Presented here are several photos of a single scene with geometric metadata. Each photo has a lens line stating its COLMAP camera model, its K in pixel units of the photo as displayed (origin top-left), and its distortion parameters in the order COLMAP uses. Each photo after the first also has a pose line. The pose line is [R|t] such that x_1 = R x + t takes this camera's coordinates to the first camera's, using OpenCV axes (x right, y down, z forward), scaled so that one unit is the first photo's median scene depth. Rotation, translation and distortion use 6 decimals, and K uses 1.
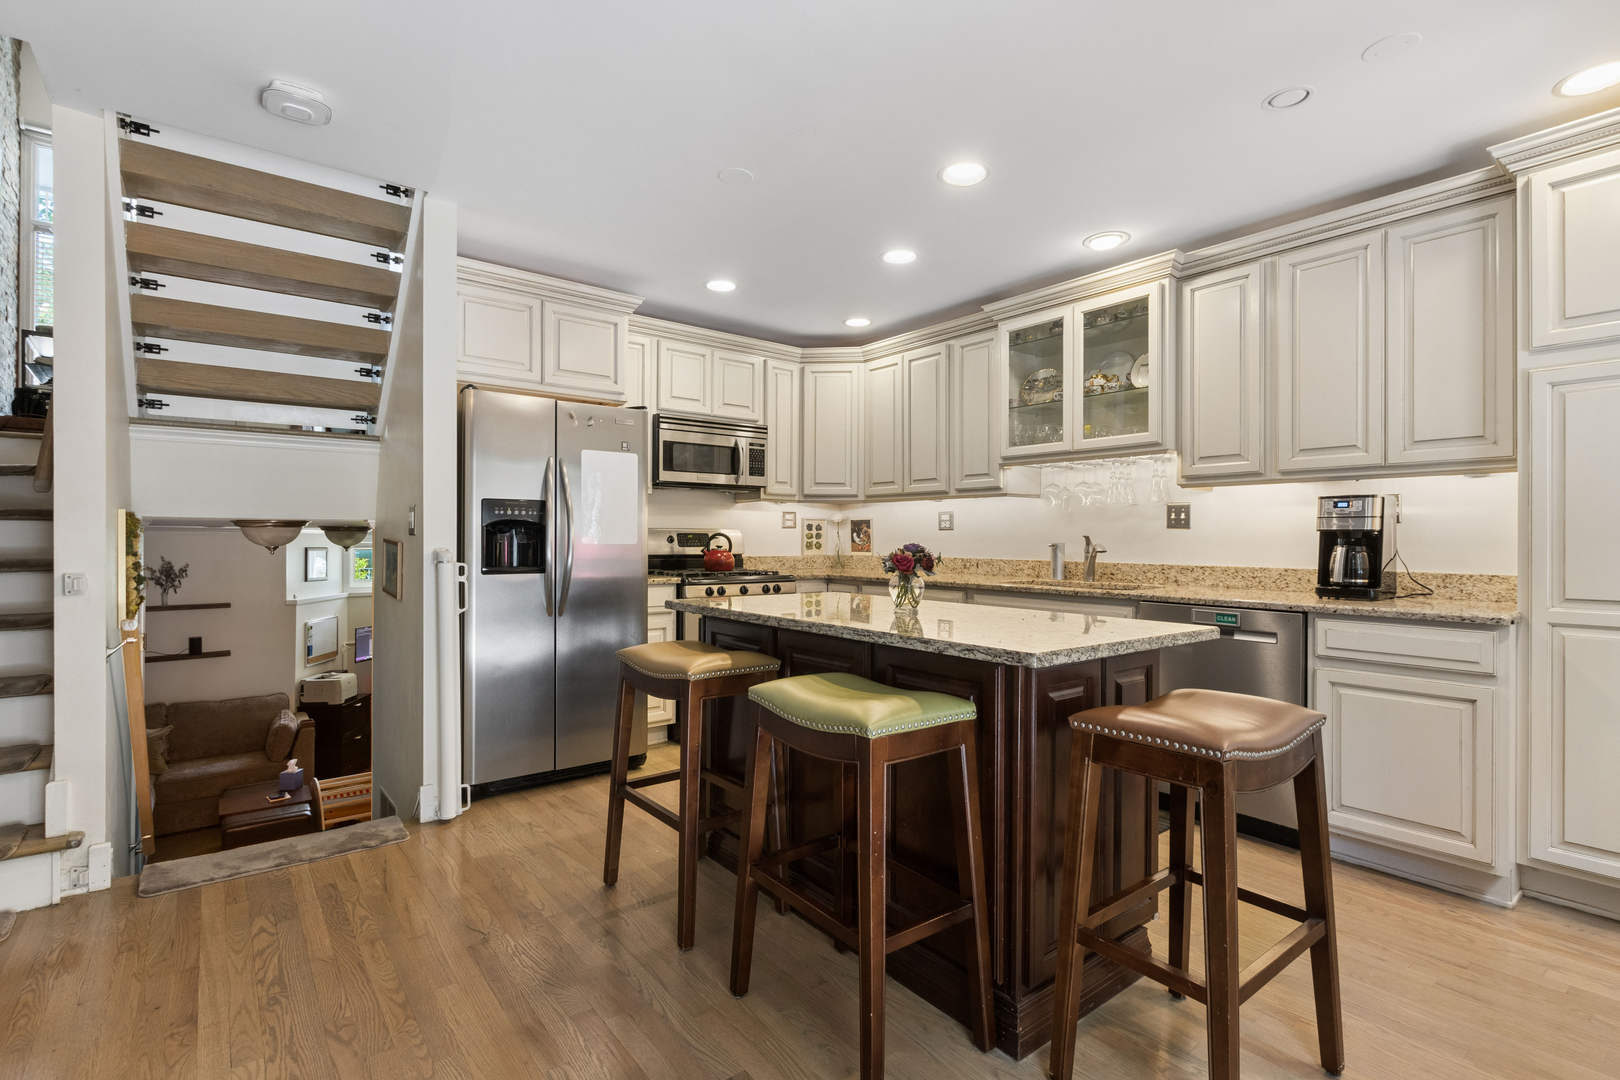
lens RADIAL K [[749.7, 0, 794.6], [0, 749.7, 543.7], [0, 0, 1]] dist [0.007753, 0.000271]
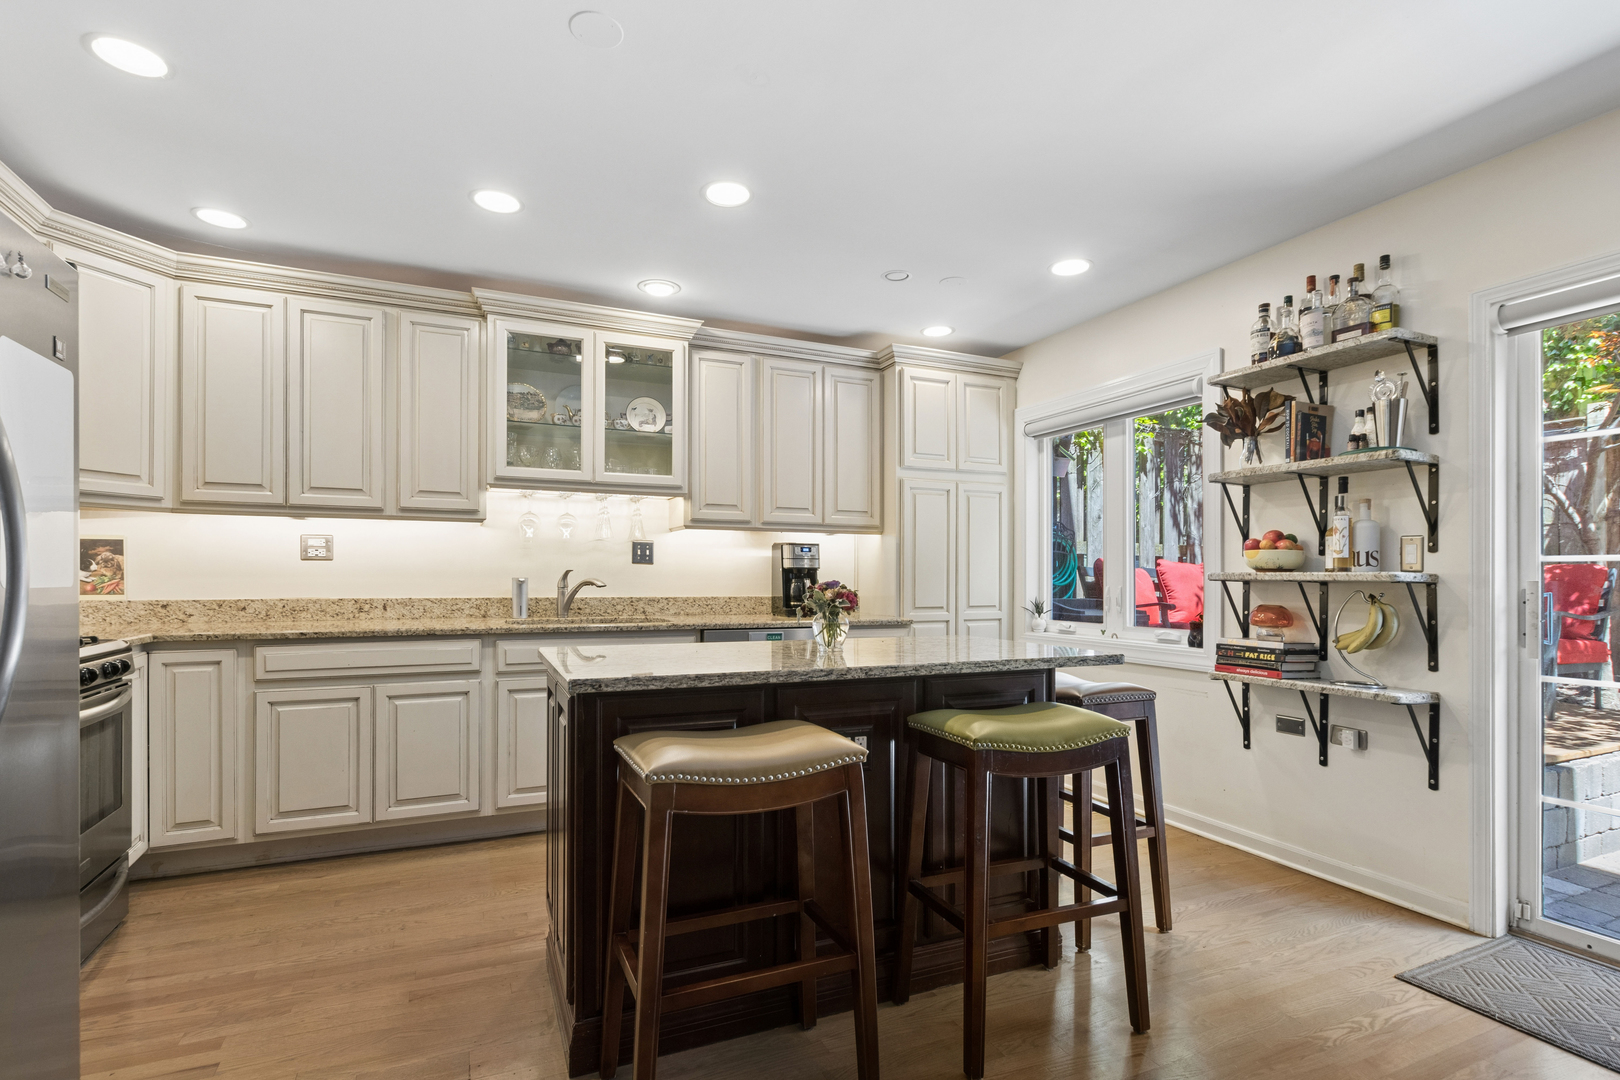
lens RADIAL K [[749.7, 0, 725.3], [0, 749.7, 561.8], [0, 0, 1]] dist [0.007753, 0.000271]
pose [[0.278580, 0.012479, 0.960332, -0.502478], [0.002596, 0.999902, -0.013746, -0.007887], [-0.960410, 0.006323, 0.278520, 0.571248]]
